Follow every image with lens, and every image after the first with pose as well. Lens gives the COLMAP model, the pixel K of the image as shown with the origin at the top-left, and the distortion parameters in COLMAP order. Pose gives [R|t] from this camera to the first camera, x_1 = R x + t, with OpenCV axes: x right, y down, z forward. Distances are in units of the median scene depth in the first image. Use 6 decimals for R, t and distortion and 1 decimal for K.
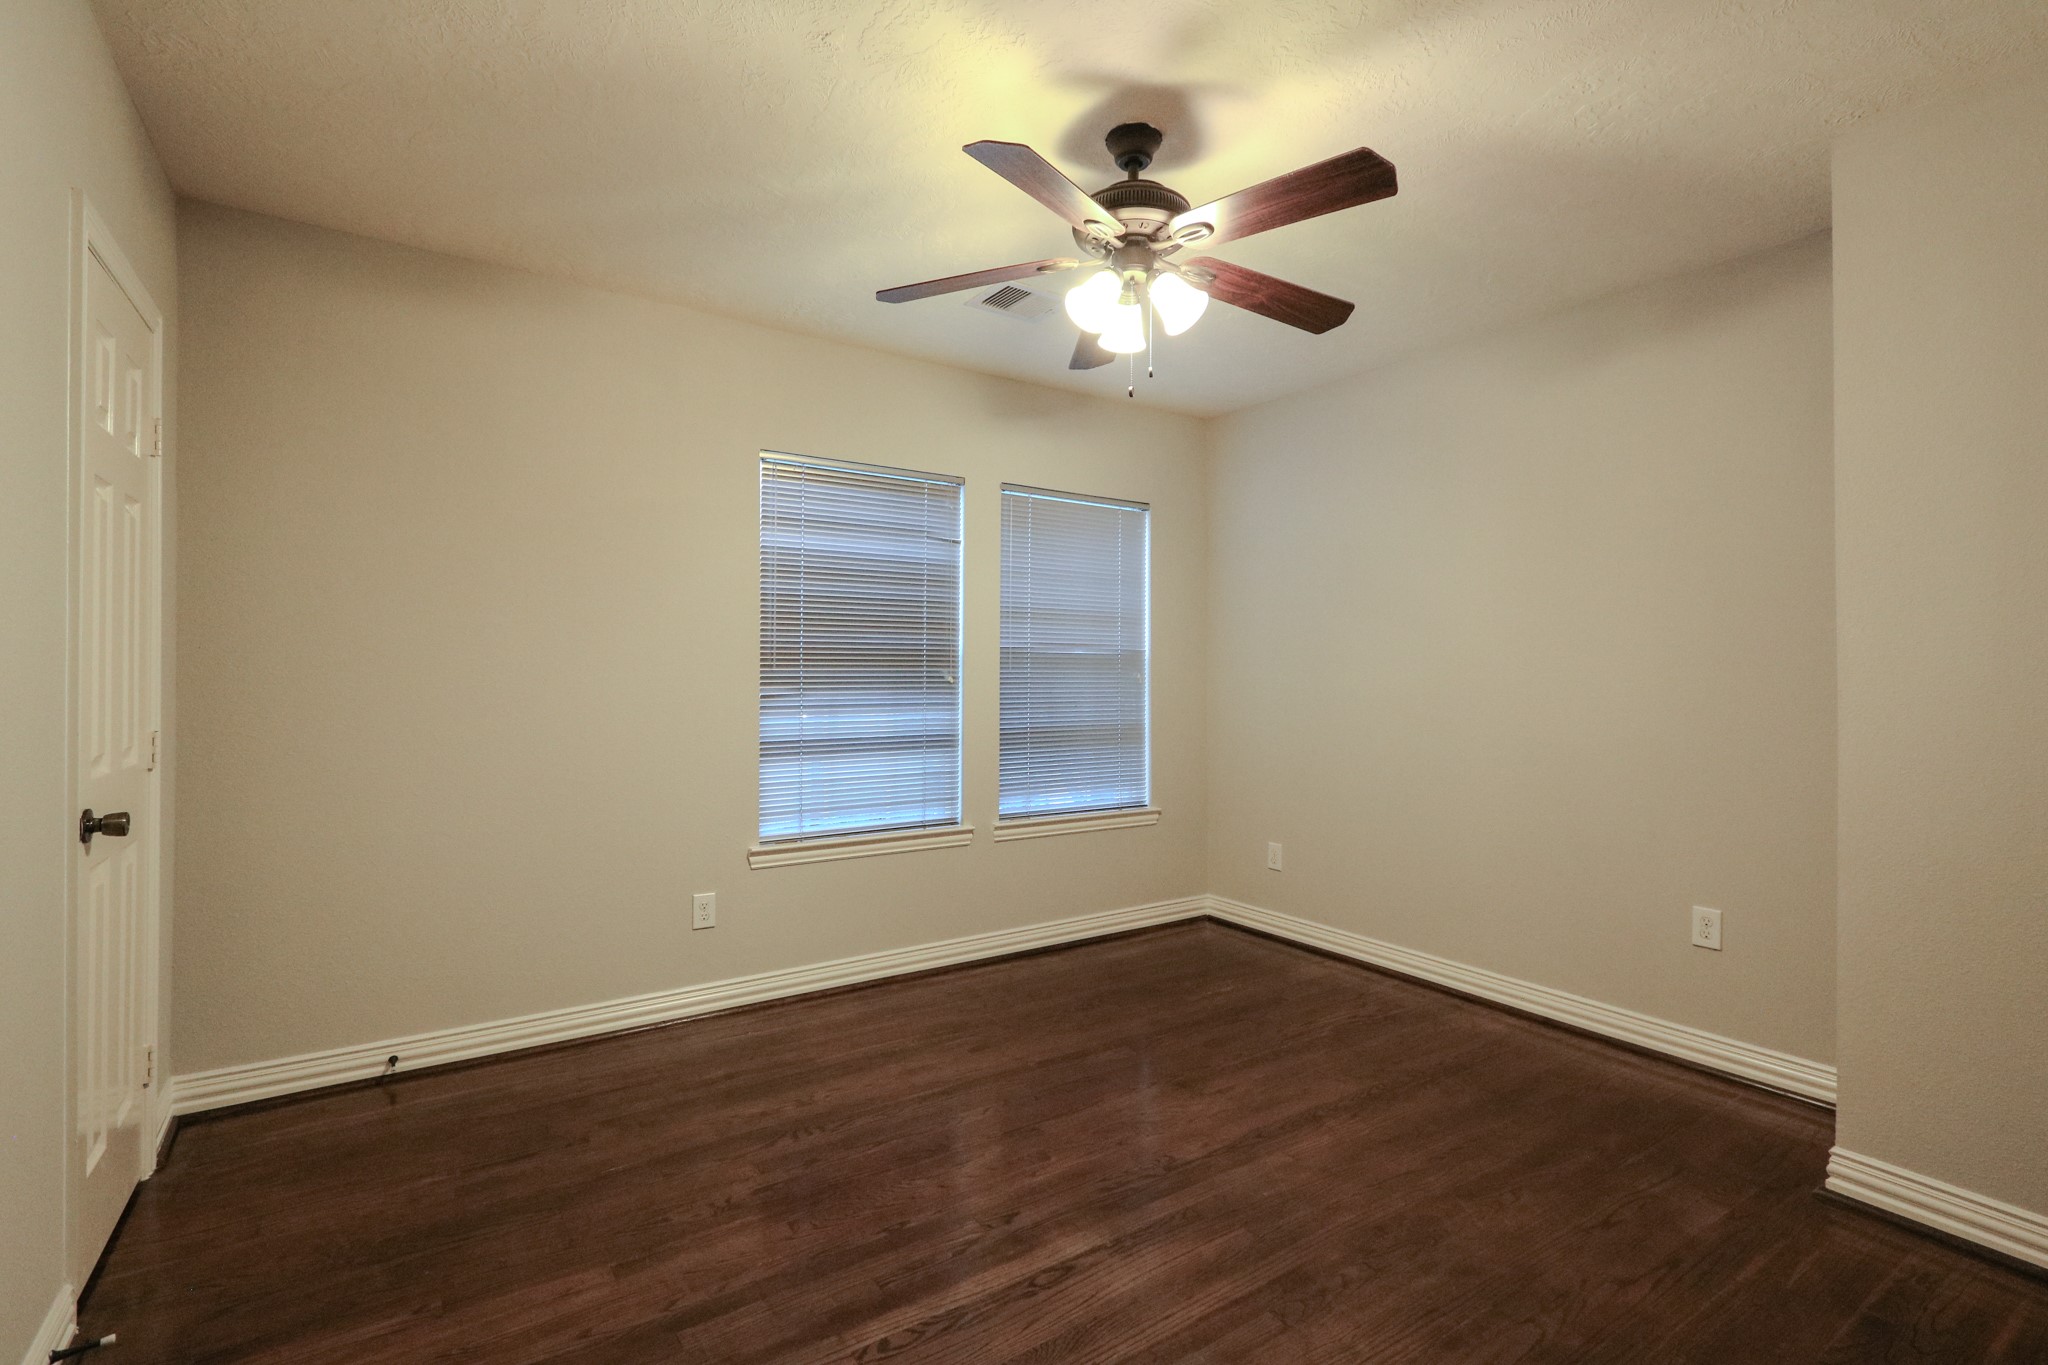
lens RADIAL K [[940.6, 0, 1031.9], [0, 940.6, 673.1], [0, 0, 1]] dist [0.009701, -0.007163]
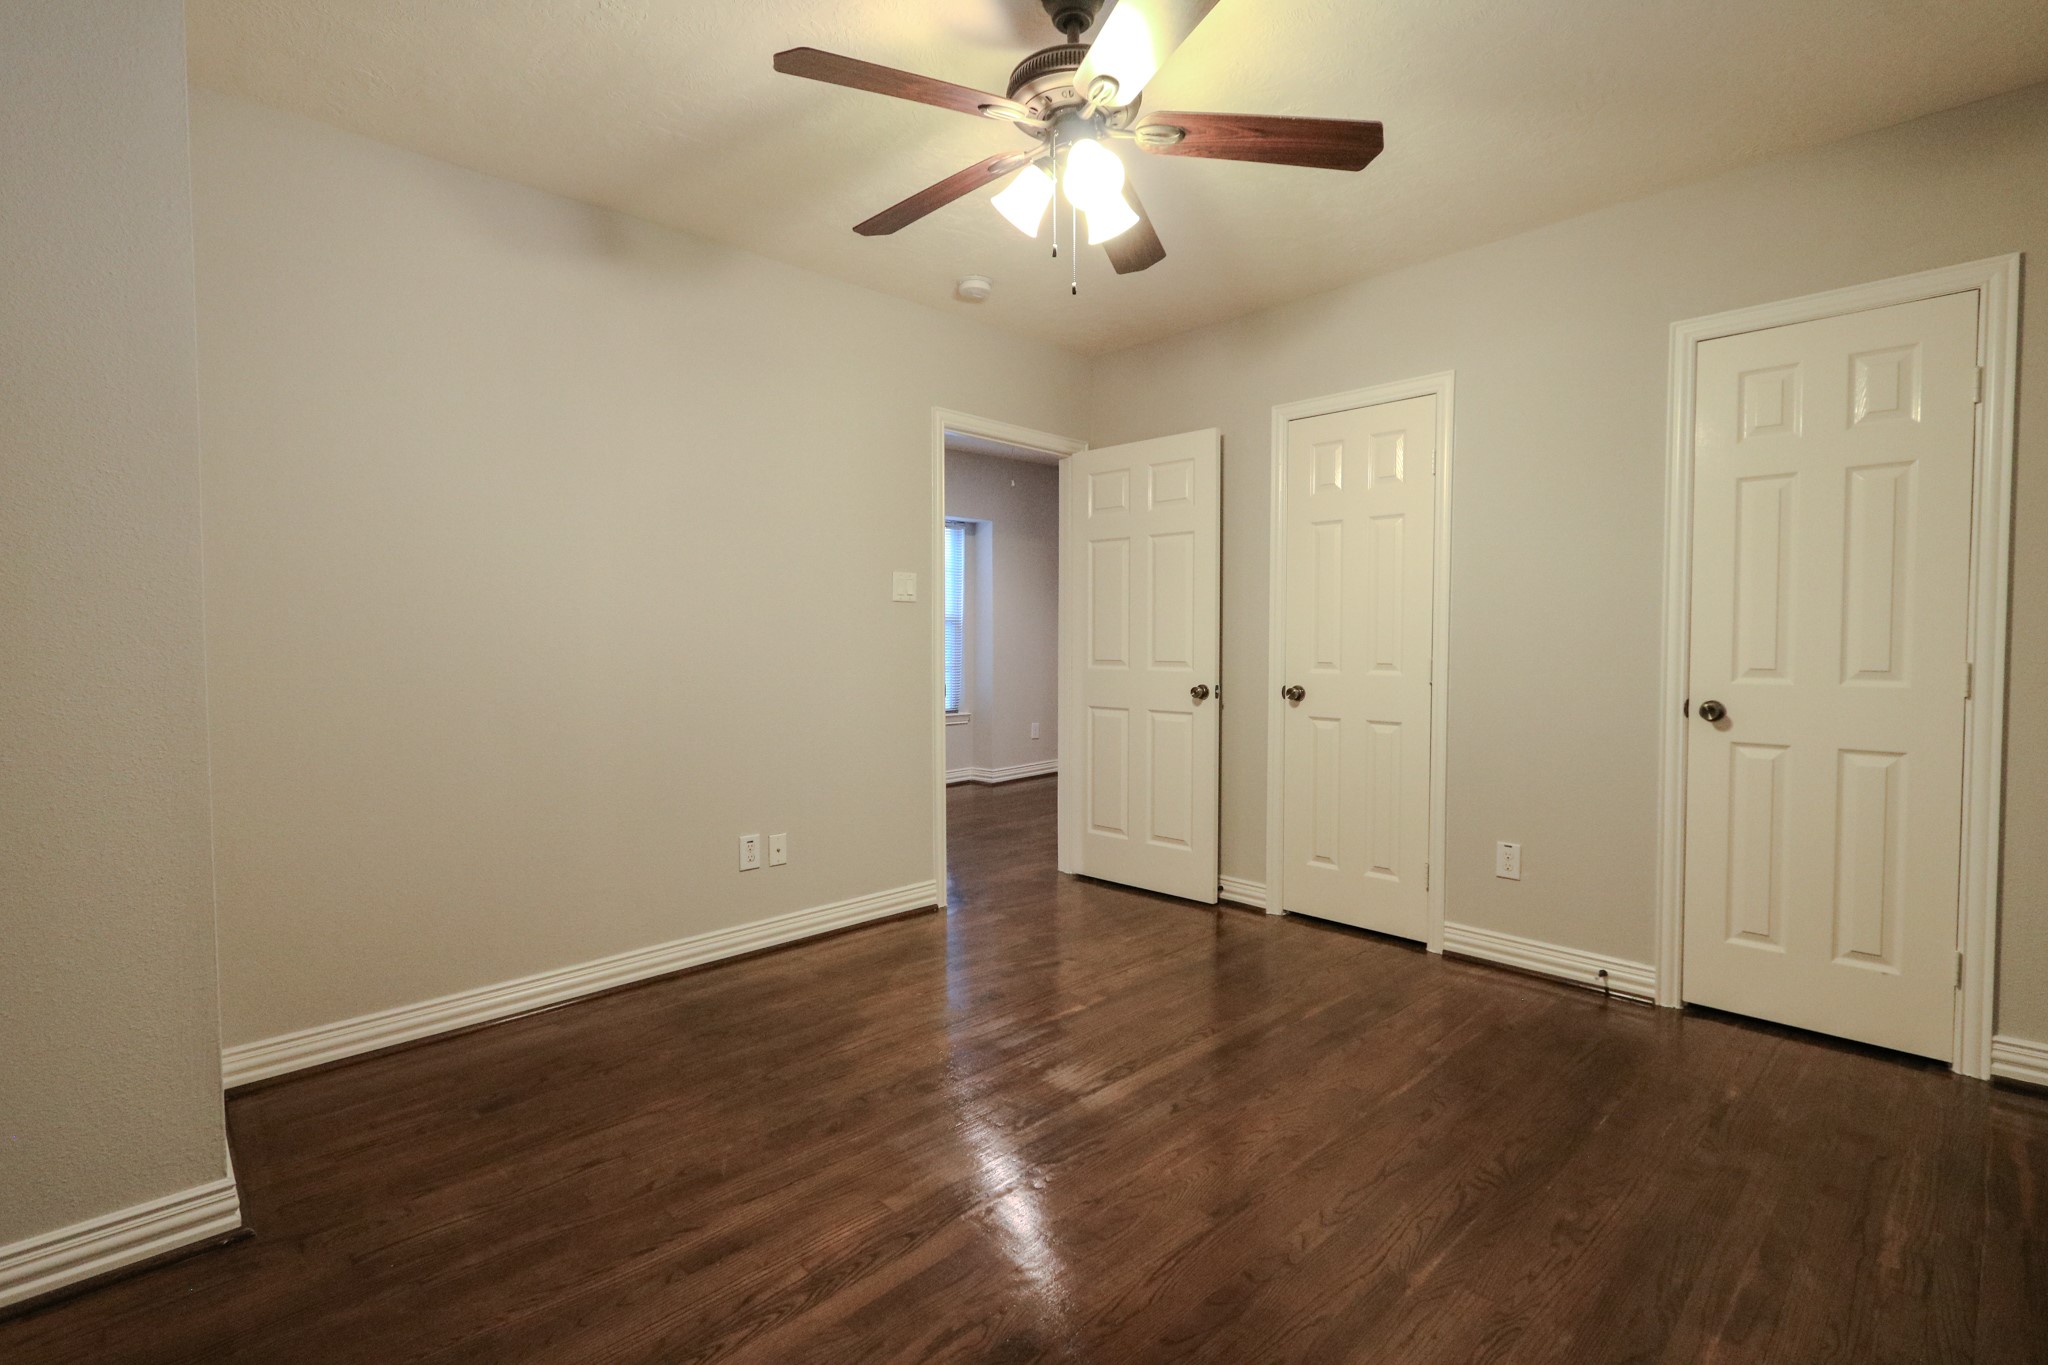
lens RADIAL K [[940.6, 0, 1031.9], [0, 940.6, 673.1], [0, 0, 1]] dist [0.009701, -0.007163]
pose [[-0.985237, 0.004556, -0.171136, 0.299682], [-0.000663, 0.999537, 0.030424, 0.040842], [0.171195, 0.030089, -0.984778, 1.881415]]
